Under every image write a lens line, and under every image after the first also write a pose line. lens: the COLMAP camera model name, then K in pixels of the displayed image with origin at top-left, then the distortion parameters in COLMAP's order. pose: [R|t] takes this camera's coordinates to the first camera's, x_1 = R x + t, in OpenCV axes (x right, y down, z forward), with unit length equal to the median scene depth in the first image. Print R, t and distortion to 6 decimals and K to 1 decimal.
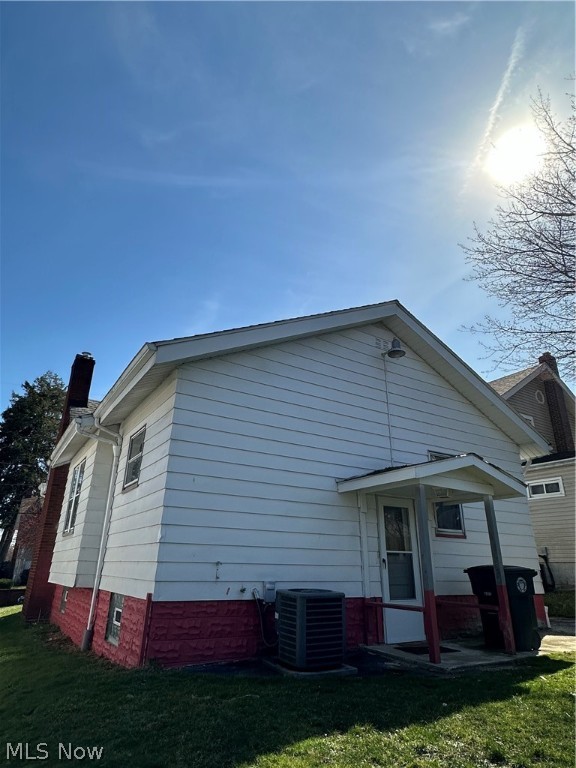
lens RADIAL K [[462.6, 0, 288.0], [0, 462.6, 384.0], [0, 0, 1]] dist [0.000945, 0.001667]
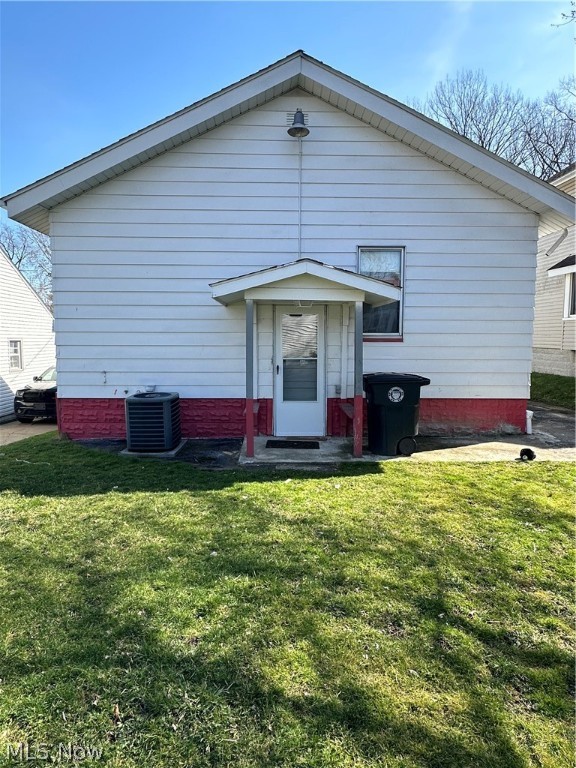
lens RADIAL K [[462.6, 0, 288.0], [0, 462.6, 384.0], [0, 0, 1]] dist [0.000945, 0.001667]
pose [[0.861467, 0.034657, -0.506630, 0.767666], [0.197294, 0.896452, 0.396799, 0.007127], [0.467921, -0.441784, 0.765426, 0.198621]]
